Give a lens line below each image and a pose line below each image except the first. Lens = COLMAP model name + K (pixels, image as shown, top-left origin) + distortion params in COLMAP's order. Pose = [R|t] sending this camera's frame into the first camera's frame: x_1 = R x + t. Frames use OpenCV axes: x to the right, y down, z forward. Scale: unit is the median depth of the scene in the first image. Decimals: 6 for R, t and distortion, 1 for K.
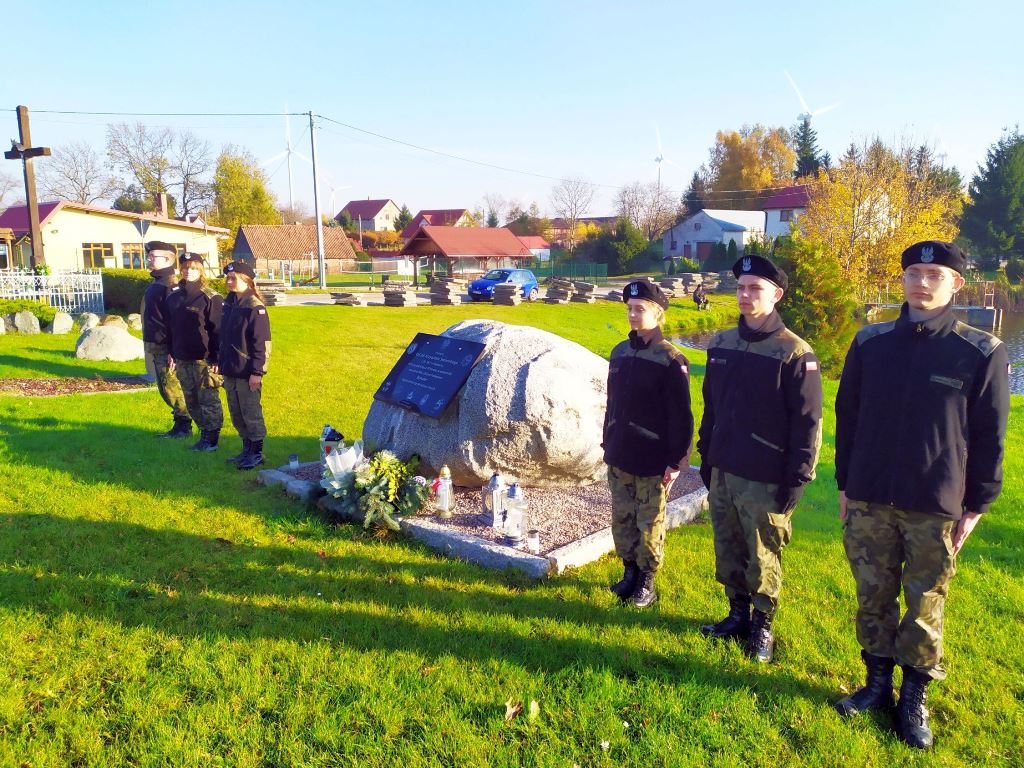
lens RADIAL K [[767.8, 0, 512.0], [0, 767.8, 384.0], [0, 0, 1]] dist [0.048669, -0.046045]
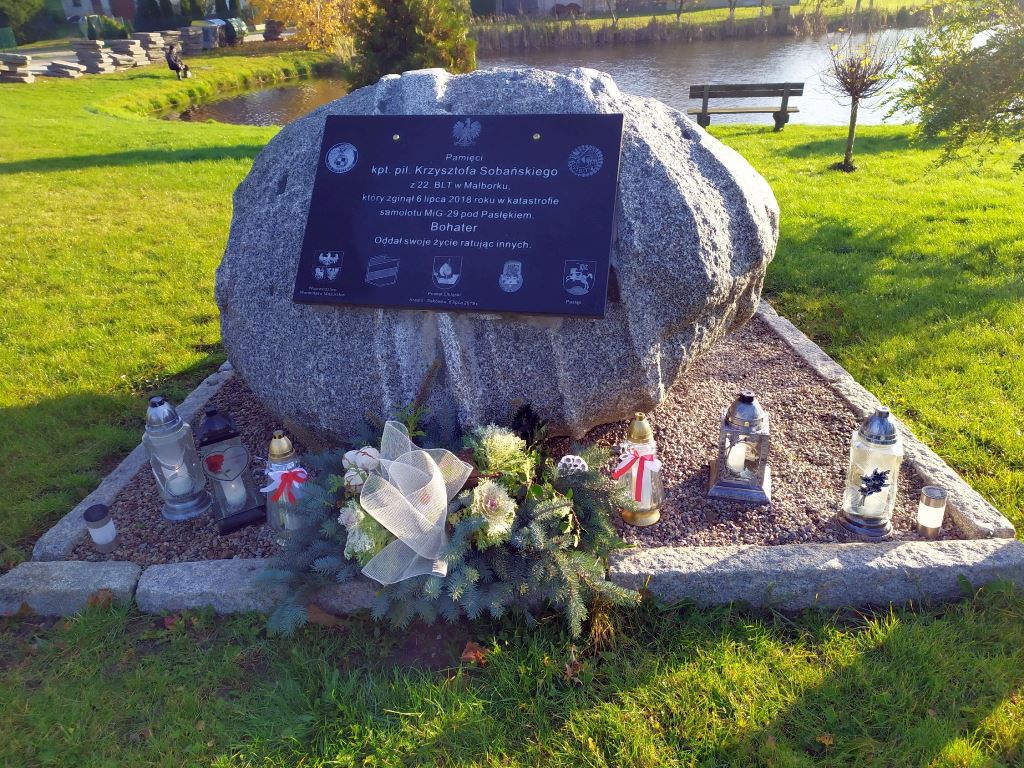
lens RADIAL K [[767.8, 0, 512.0], [0, 767.8, 384.0], [0, 0, 1]] dist [0.048669, -0.046045]
pose [[0.765210, -0.316838, 0.560417, -0.133367], [0.149538, 0.934177, 0.323963, -0.021776], [-0.626173, -0.164096, 0.762221, 0.252135]]
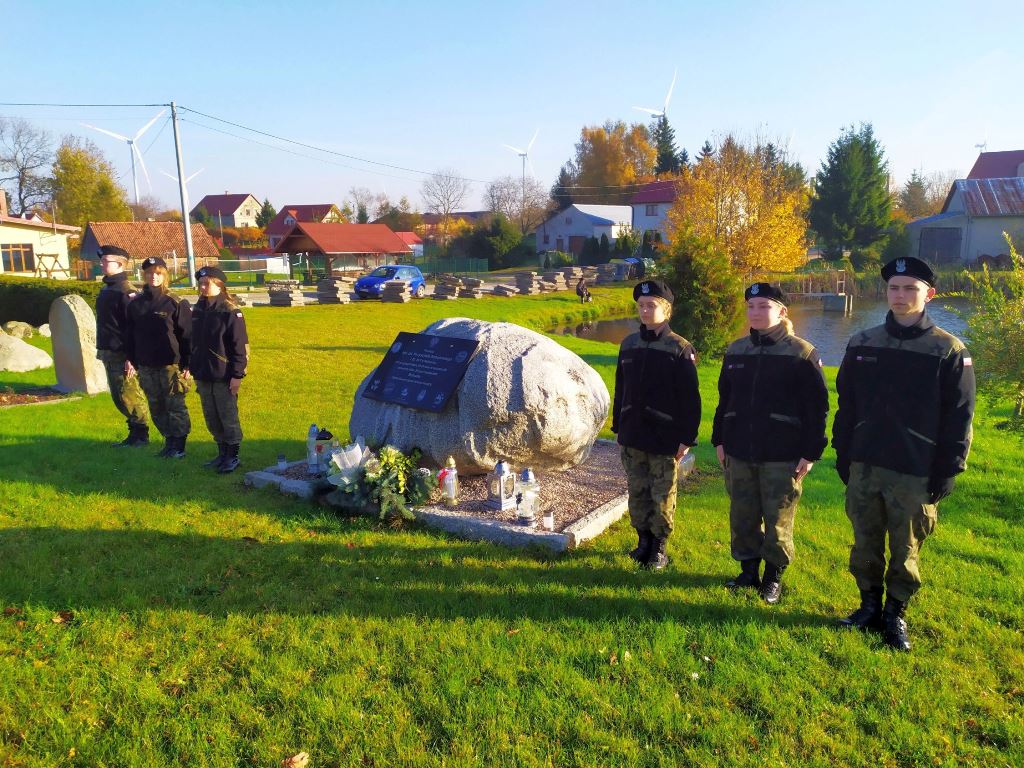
lens RADIAL K [[775.2, 0, 502.0], [0, 775.2, 384.7], [0, 0, 1]] dist [0.050042, -0.046858]
pose [[0.987753, -0.039785, 0.150871, -0.061178], [0.038950, 0.999205, 0.008485, 0.000422], [-0.151088, -0.002505, 0.988517, -0.023876]]
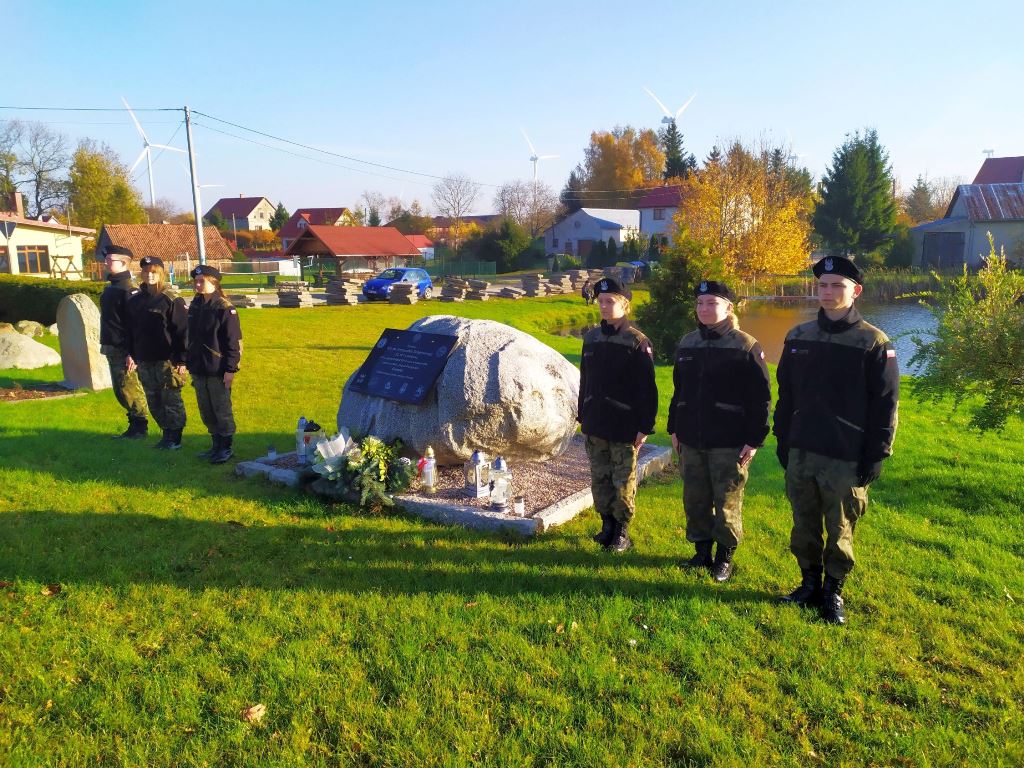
lens RADIAL K [[767.8, 0, 512.0], [0, 767.8, 384.0], [0, 0, 1]] dist [0.048669, -0.046045]
pose [[0.988122, -0.036422, 0.149295, -0.046203], [0.036087, 0.999336, 0.004954, 0.005206], [-0.149376, 0.000493, 0.988780, -0.041647]]
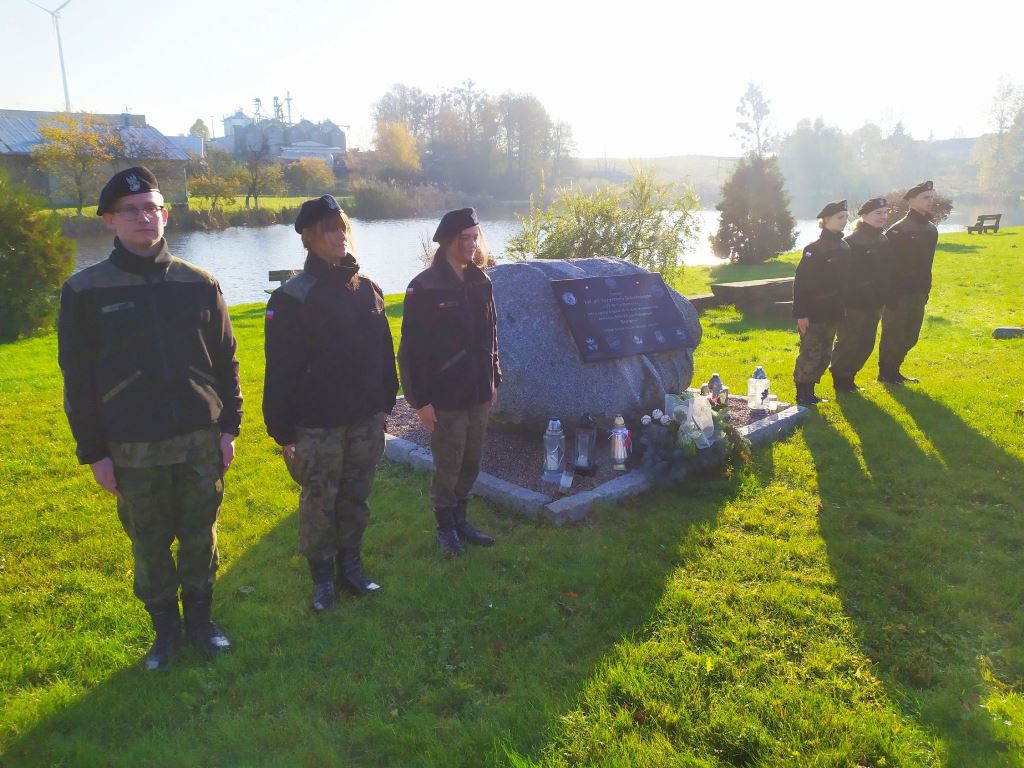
lens RADIAL K [[769.6, 0, 515.3], [0, 769.6, 383.2], [0, 0, 1]] dist [0.094444, -0.087093]
pose [[0.108267, -0.257632, 0.960158, -0.405959], [0.176256, 0.955509, 0.236510, -0.069922], [-0.978372, 0.143628, 0.148859, 0.386226]]
